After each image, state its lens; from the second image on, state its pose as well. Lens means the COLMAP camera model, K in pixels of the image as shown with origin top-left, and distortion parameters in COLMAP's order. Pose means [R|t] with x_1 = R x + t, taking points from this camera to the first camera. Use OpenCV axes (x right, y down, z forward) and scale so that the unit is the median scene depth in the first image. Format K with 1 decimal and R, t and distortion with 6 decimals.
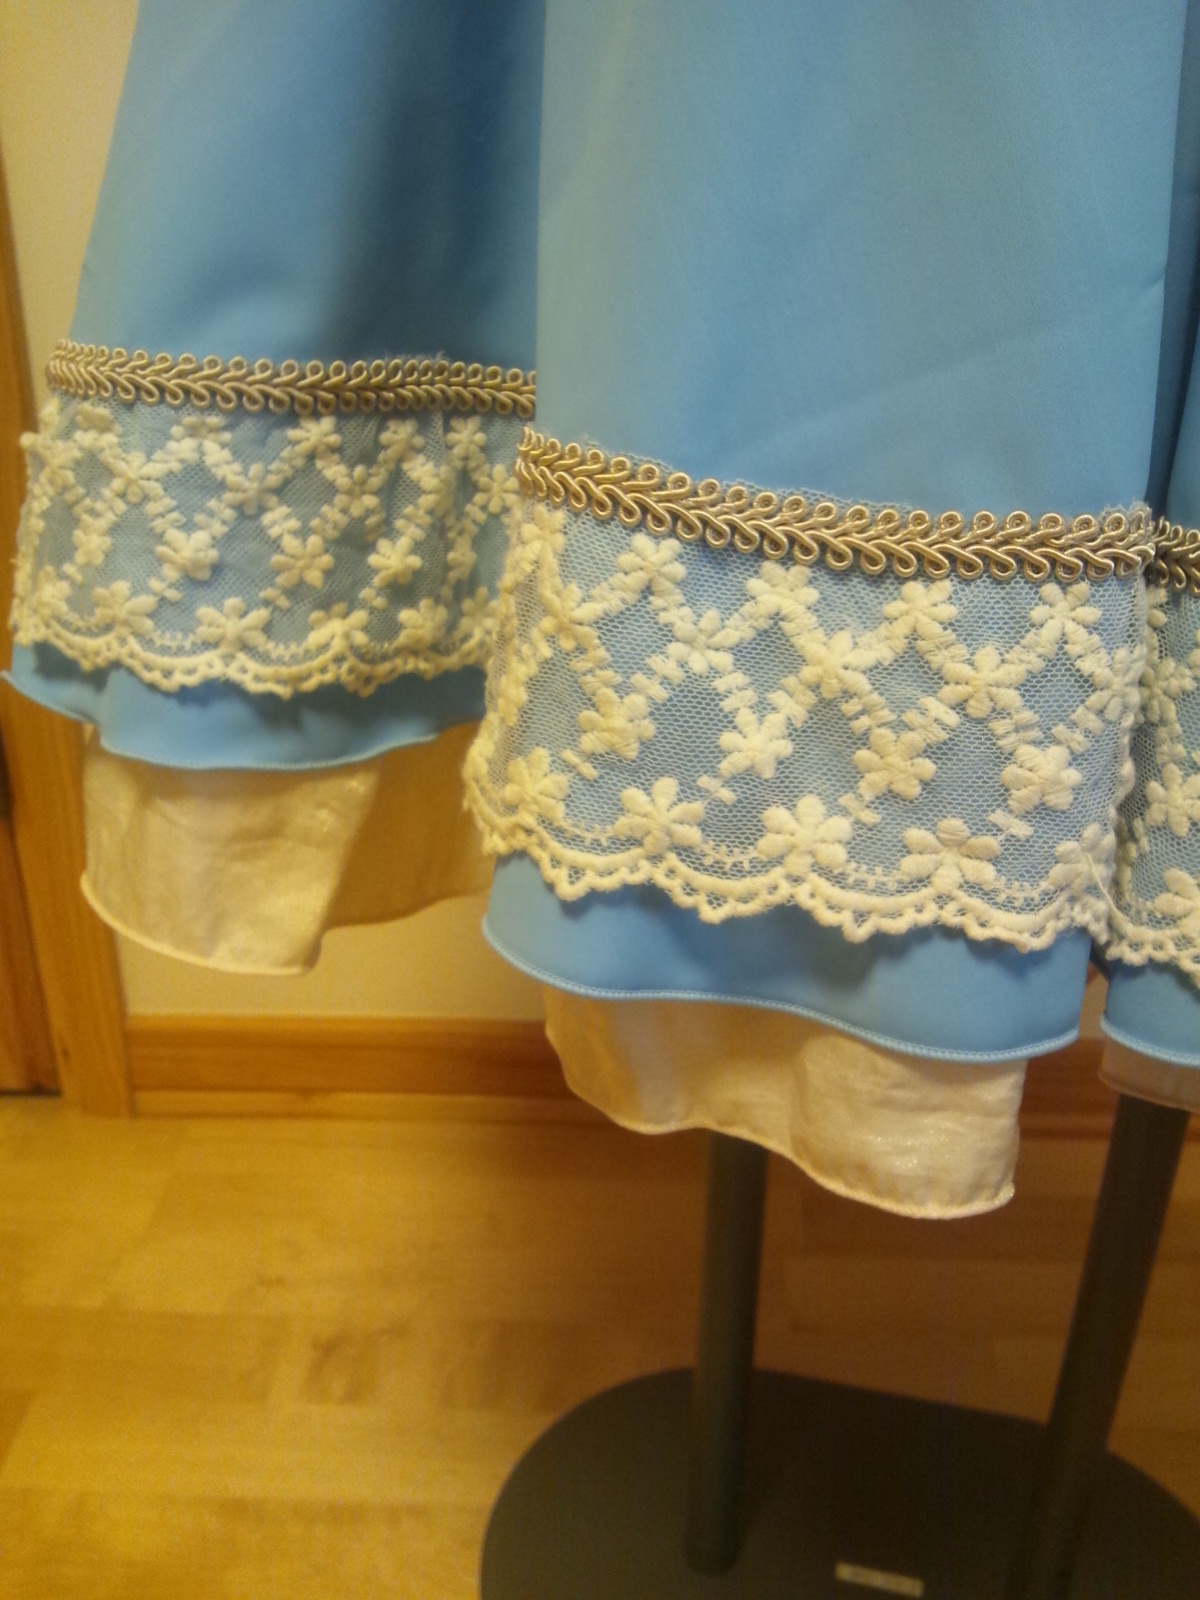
lens RADIAL K [[1378.0, 0, 600.0], [0, 1378.0, 800.0], [0, 0, 1]] dist [0.004455, 0.002302]
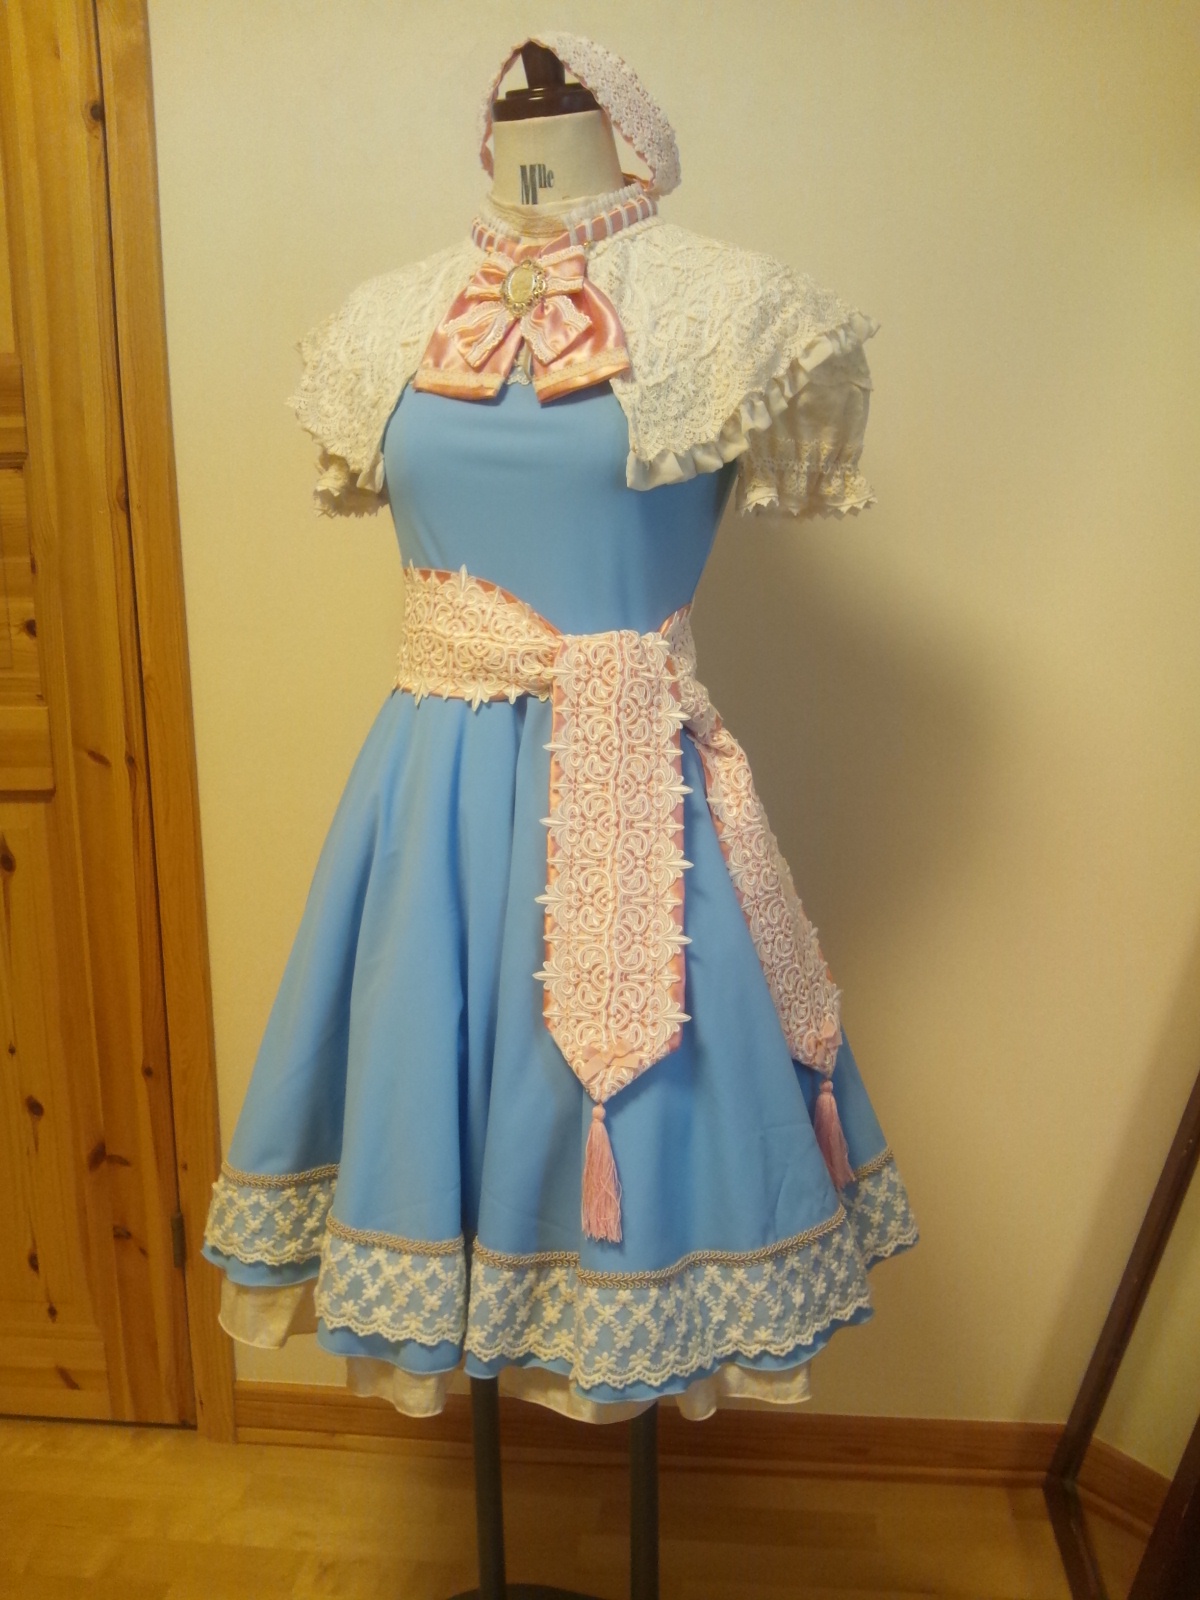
lens RADIAL K [[1378.0, 0, 600.0], [0, 1378.0, 800.0], [0, 0, 1]] dist [0.004455, 0.002302]
pose [[0.993691, -0.016718, -0.110903, 1.111933], [-0.013854, 0.962956, -0.269301, -0.311264], [0.111297, 0.269138, 0.956649, -2.894949]]
